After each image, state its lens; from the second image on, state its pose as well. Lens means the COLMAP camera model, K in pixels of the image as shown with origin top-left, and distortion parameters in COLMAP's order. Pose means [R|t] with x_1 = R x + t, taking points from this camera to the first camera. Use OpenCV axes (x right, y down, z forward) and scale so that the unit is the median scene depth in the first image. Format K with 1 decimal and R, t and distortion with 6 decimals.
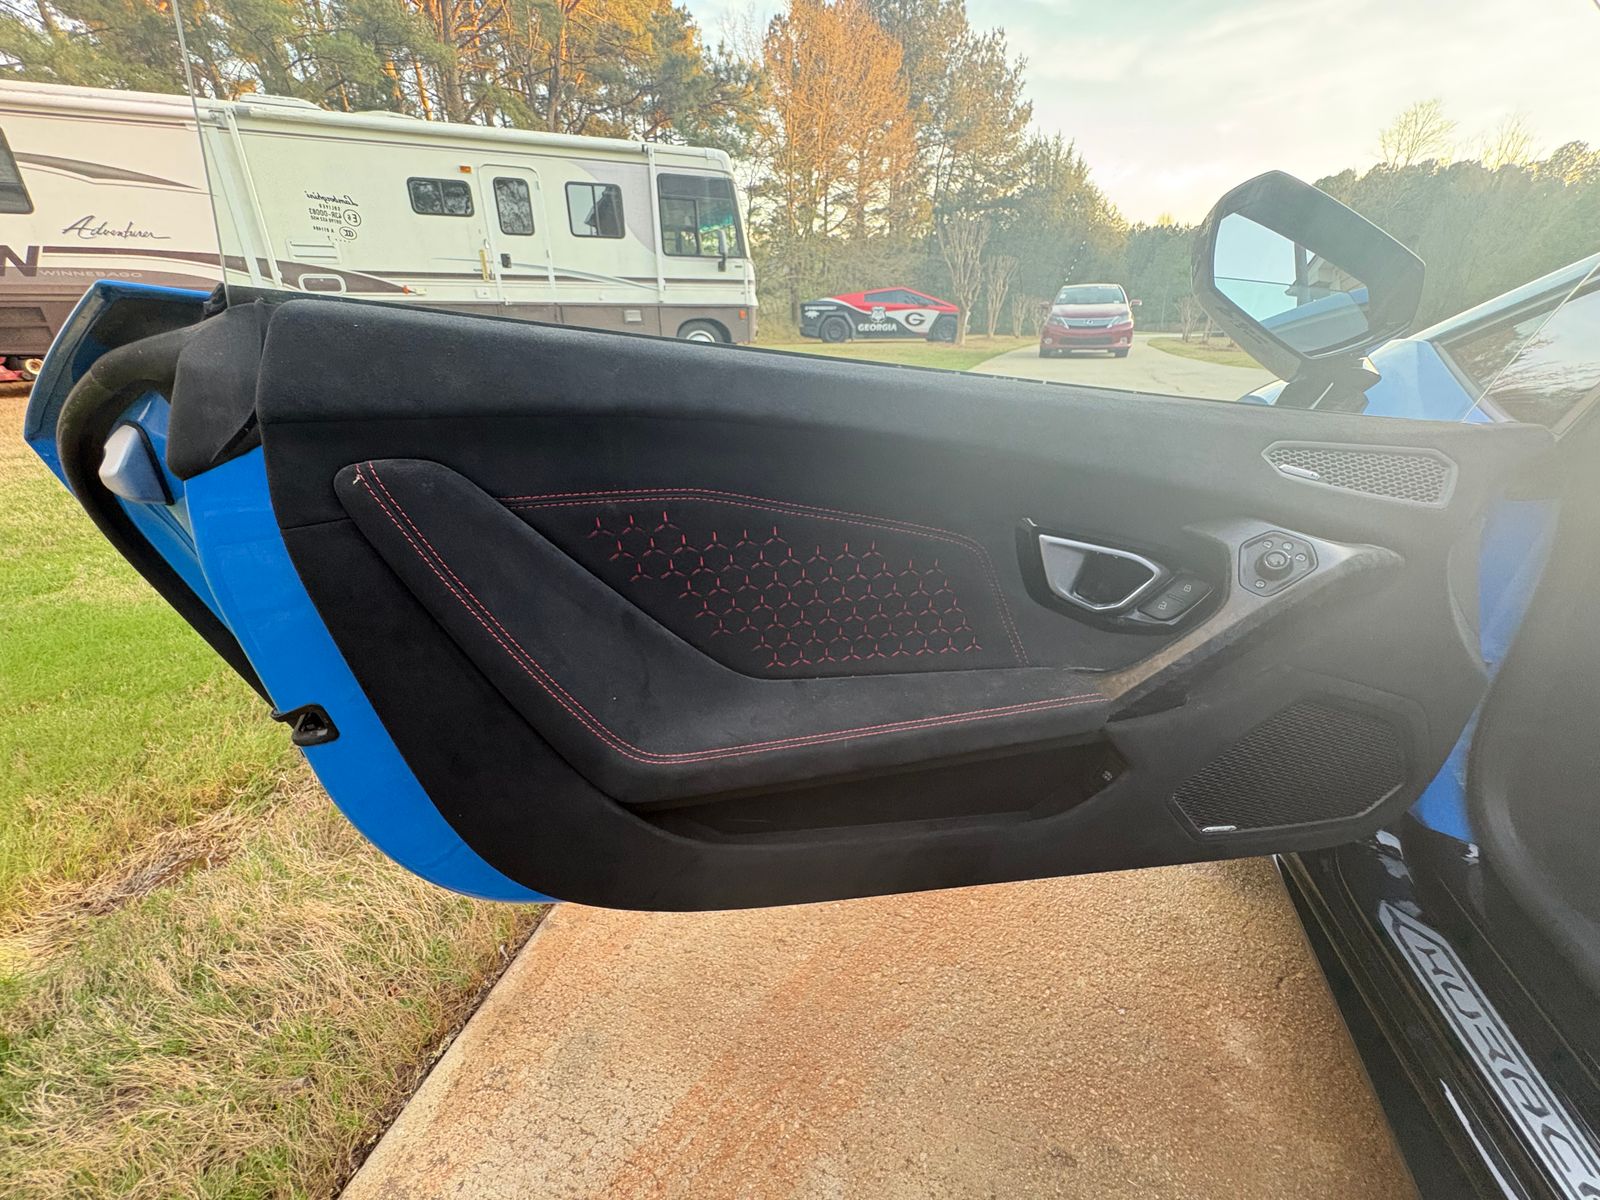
lens RADIAL K [[642.9, 0, 800.9], [0, 642.9, 603.6], [0, 0, 1]] dist [-0.007609, 0.001141]
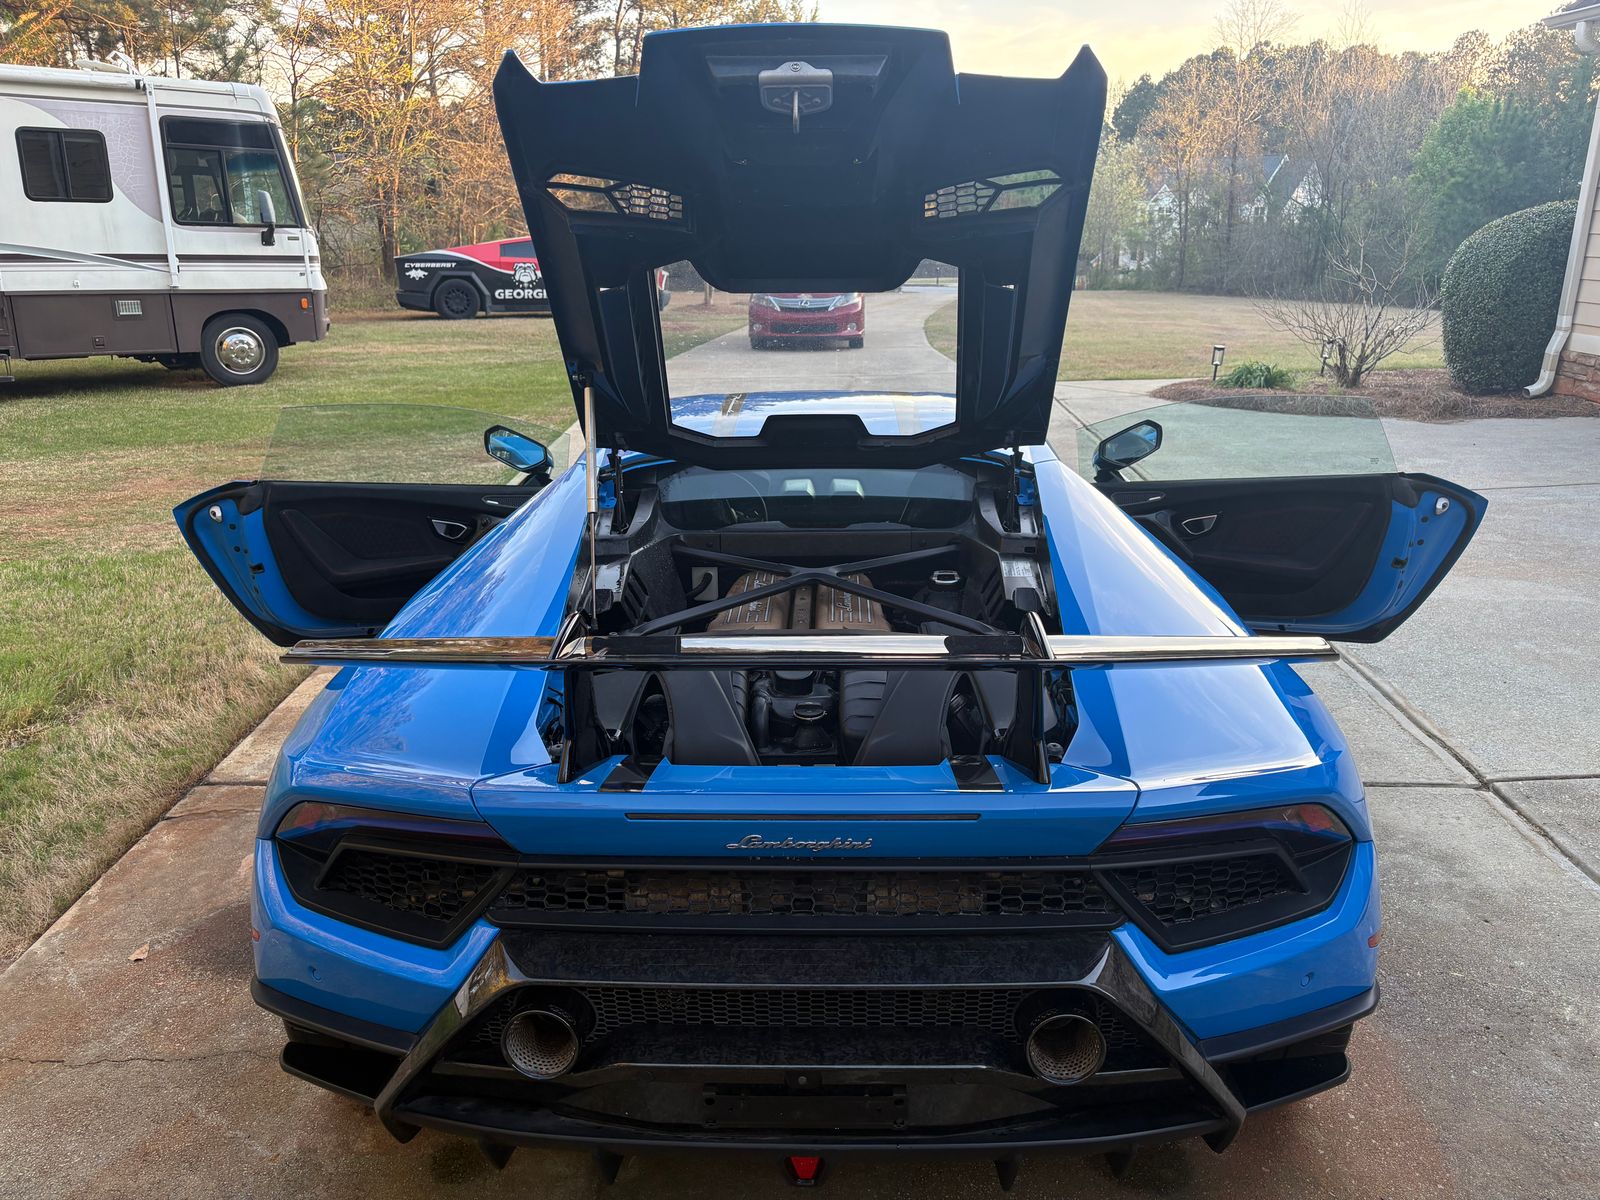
lens RADIAL K [[1197.1, 0, 801.8], [0, 1197.1, 613.1], [0, 0, 1]] dist [0.009070, -0.005888]
pose [[0.952999, -0.077809, 0.292812, 0.008251], [0.112495, 0.988245, -0.103523, 0.038521], [-0.281315, 0.131597, 0.950549, -0.179187]]
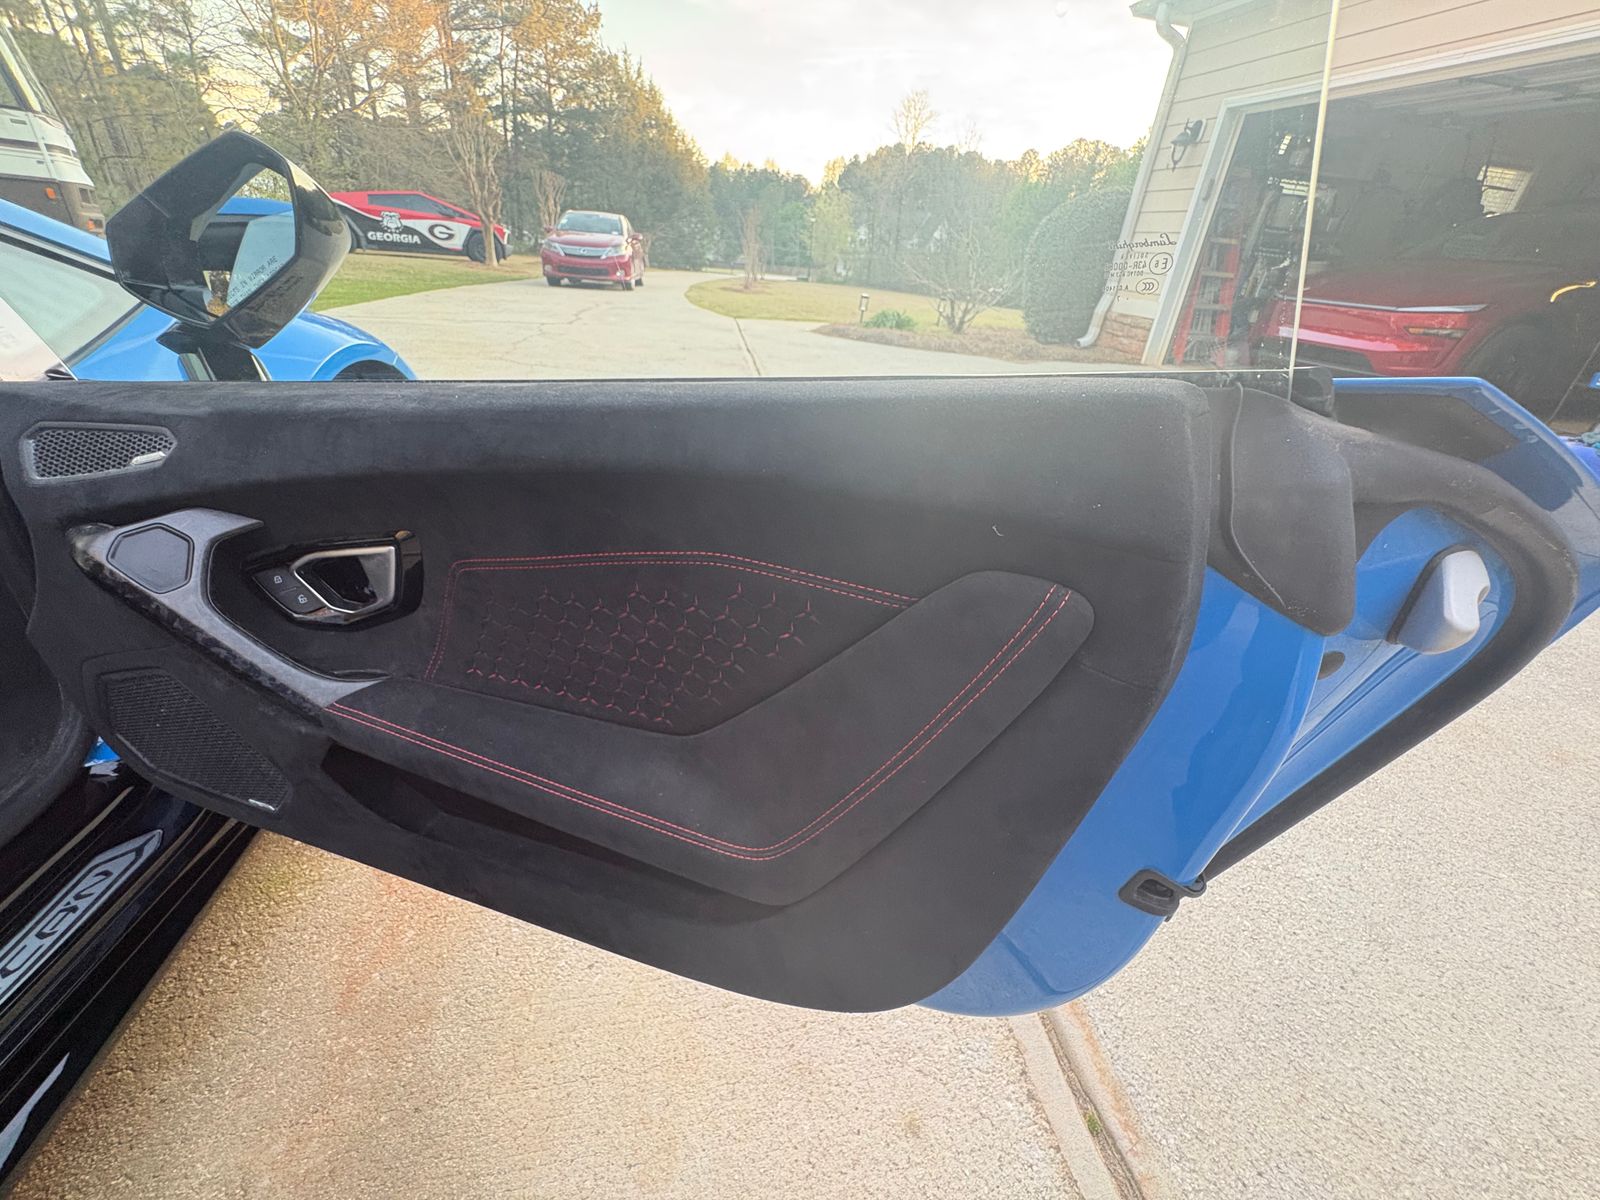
lens RADIAL K [[642.9, 0, 798.2], [0, 642.9, 602.6], [0, 0, 1]] dist [-0.007609, 0.001141]
pose [[0.874946, -0.152550, 0.459563, 0.137220], [0.109789, 0.986859, 0.118561, 0.010529], [-0.471610, -0.053280, 0.880196, -0.038199]]
